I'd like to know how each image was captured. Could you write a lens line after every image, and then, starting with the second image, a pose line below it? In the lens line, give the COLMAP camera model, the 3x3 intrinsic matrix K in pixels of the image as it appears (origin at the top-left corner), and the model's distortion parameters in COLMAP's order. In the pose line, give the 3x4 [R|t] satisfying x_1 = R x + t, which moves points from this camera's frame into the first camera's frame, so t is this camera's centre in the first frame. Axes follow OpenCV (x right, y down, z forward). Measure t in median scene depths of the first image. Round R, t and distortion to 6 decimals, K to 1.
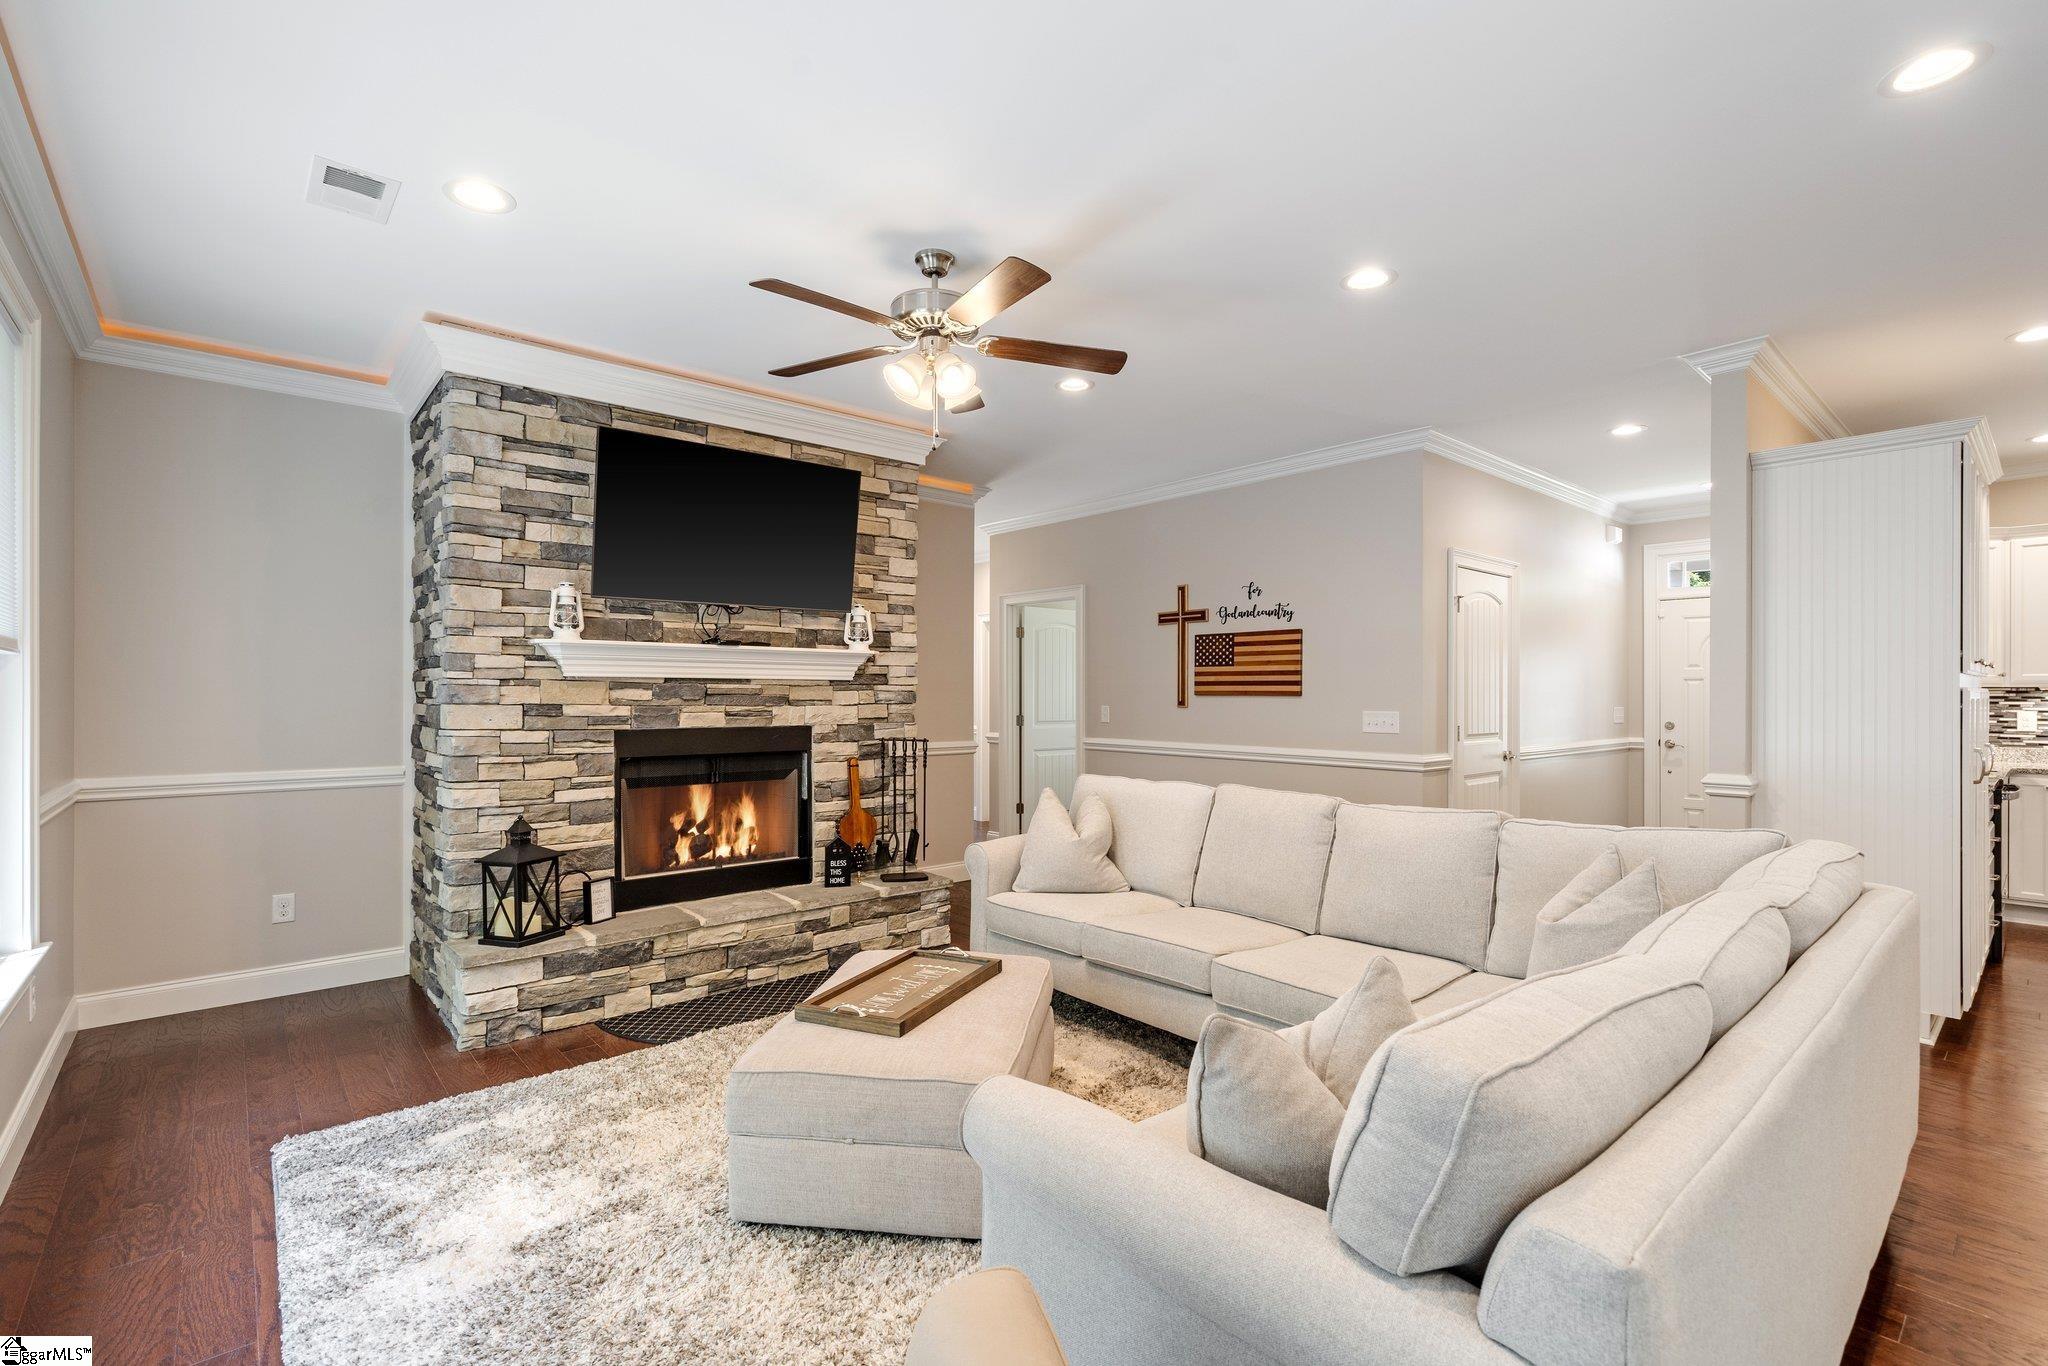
lens RADIAL K [[914.0, 0, 1005.6], [0, 914.0, 692.2], [0, 0, 1]] dist [0.002234, 0.001691]
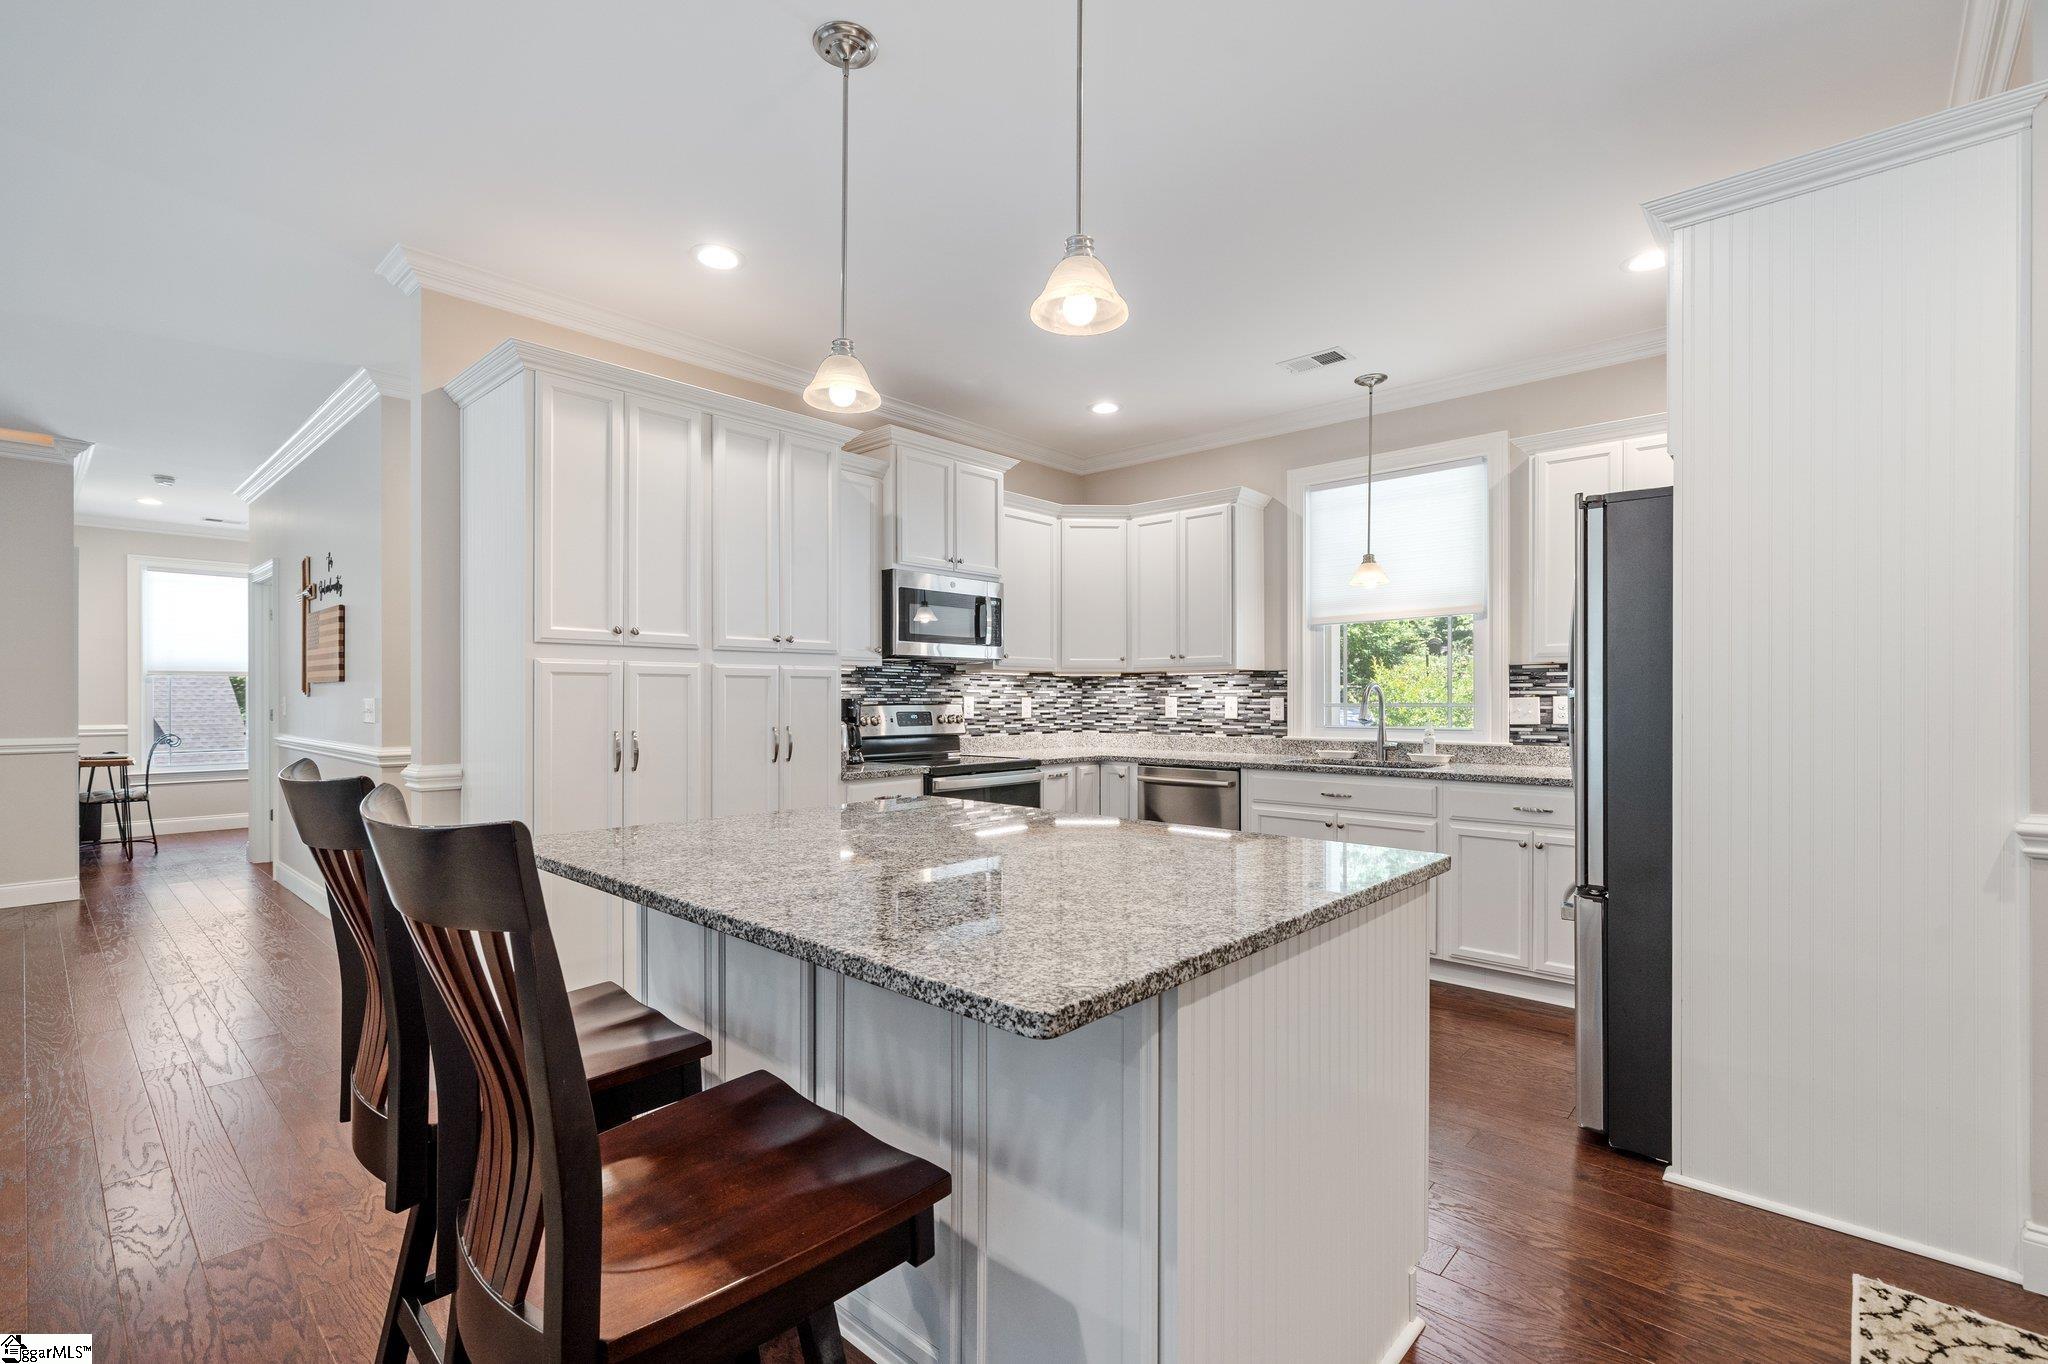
lens RADIAL K [[914.0, 0, 1026.7], [0, 914.0, 694.0], [0, 0, 1]] dist [0.002234, 0.001691]
pose [[0.992966, -0.001436, 0.118393, 1.062801], [0.001638, 0.999997, -0.001609, 0.023454], [-0.118390, 0.001792, 0.992966, 0.073483]]
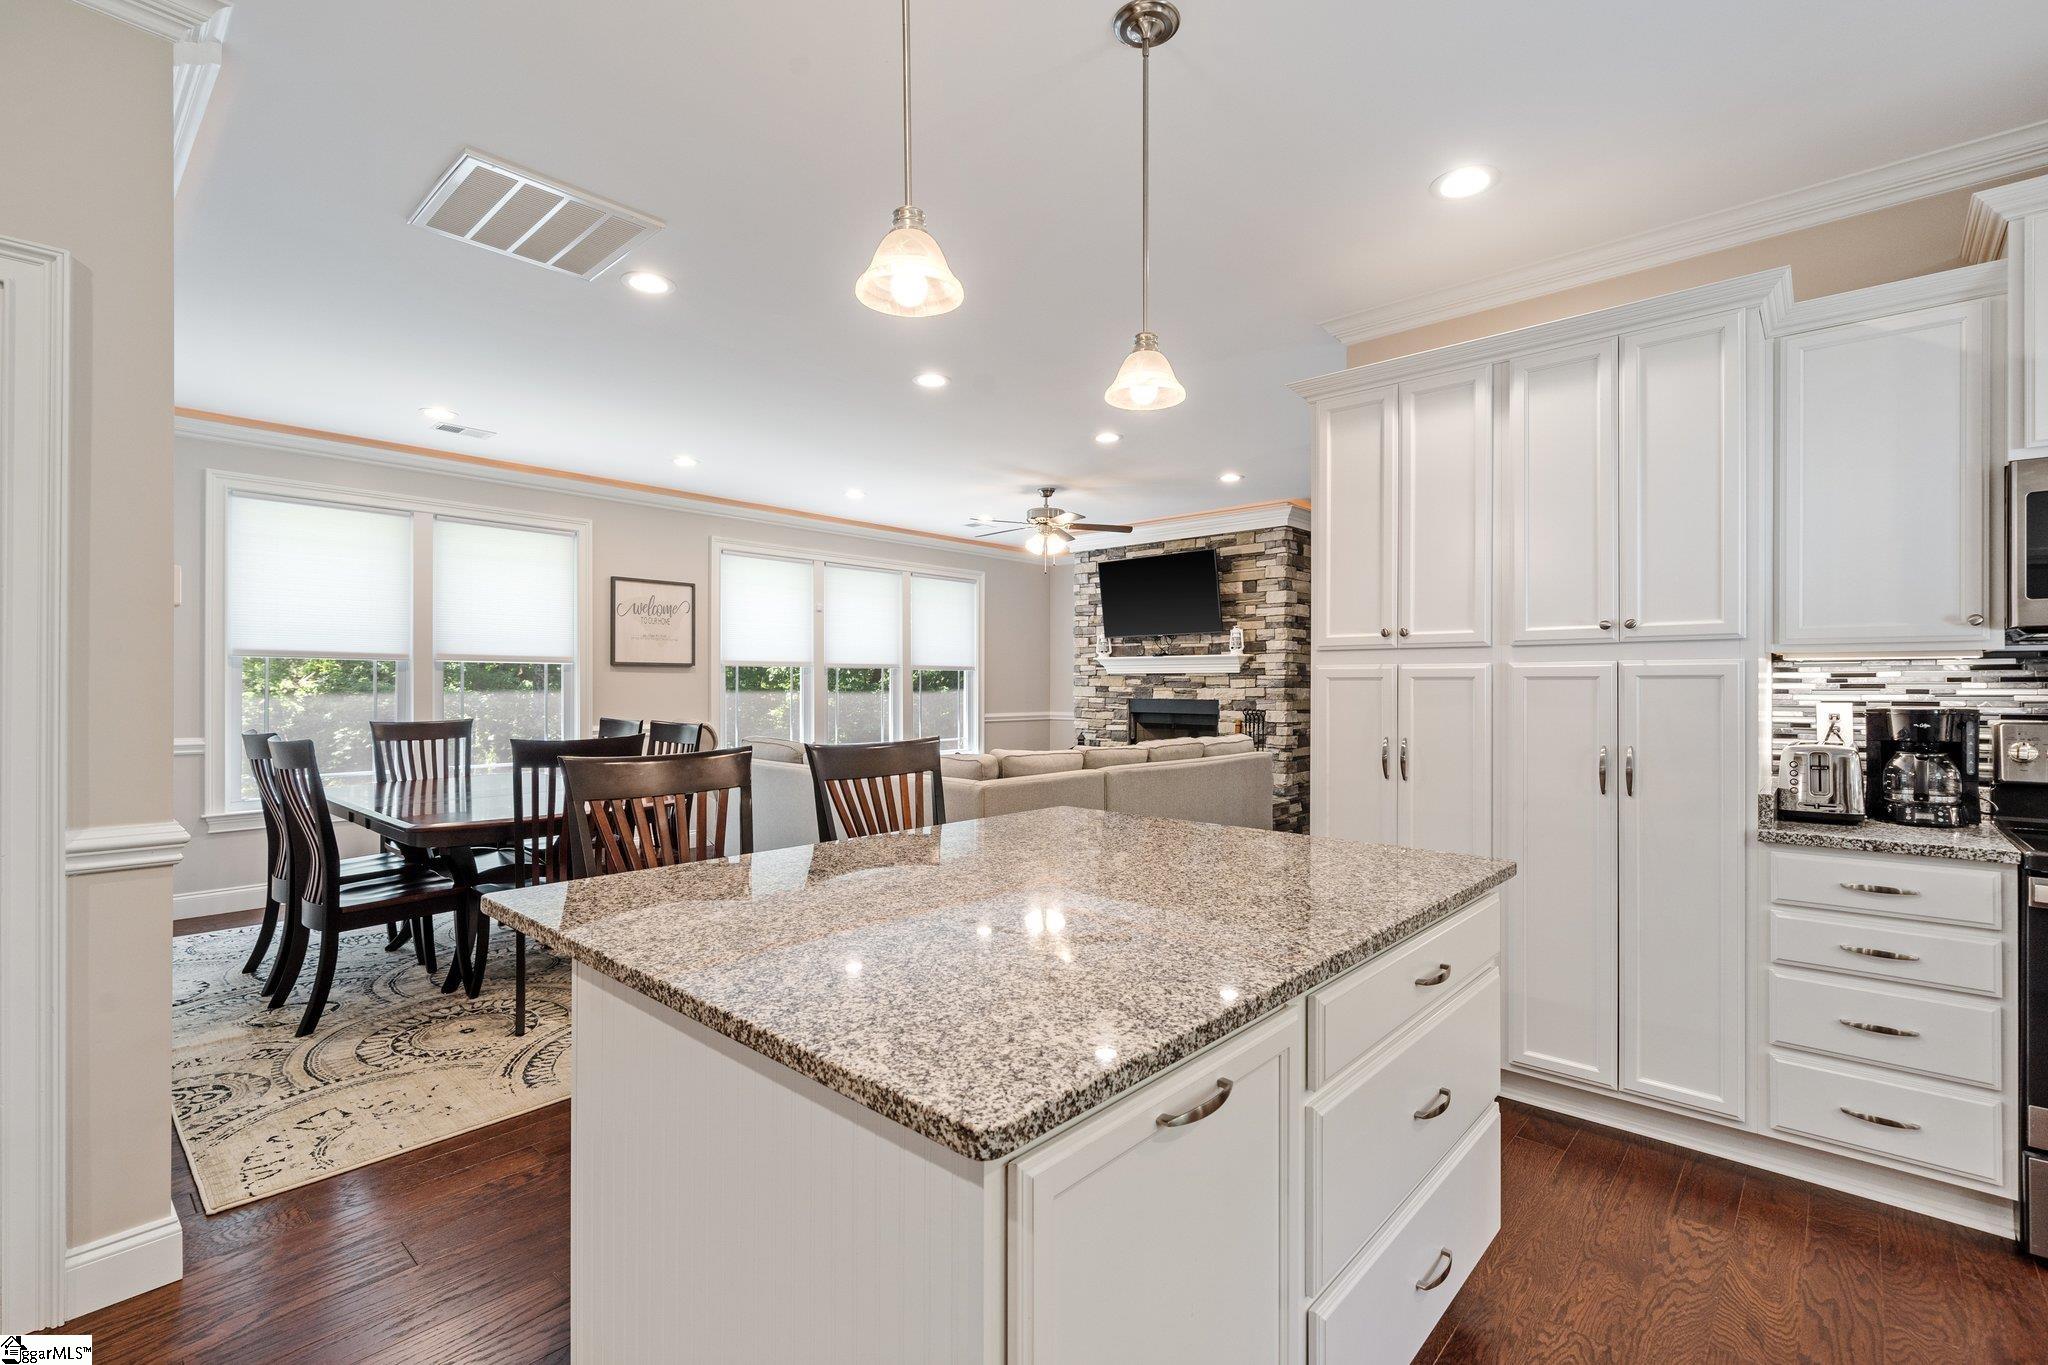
lens RADIAL K [[914.0, 0, 1011.7], [0, 914.0, 682.0], [0, 0, 1]] dist [0.002234, 0.001691]
pose [[0.107940, -0.005674, -0.994141, 1.472632], [-0.000242, 0.999984, -0.005734, 0.013488], [0.994157, 0.000860, 0.107937, 0.447953]]
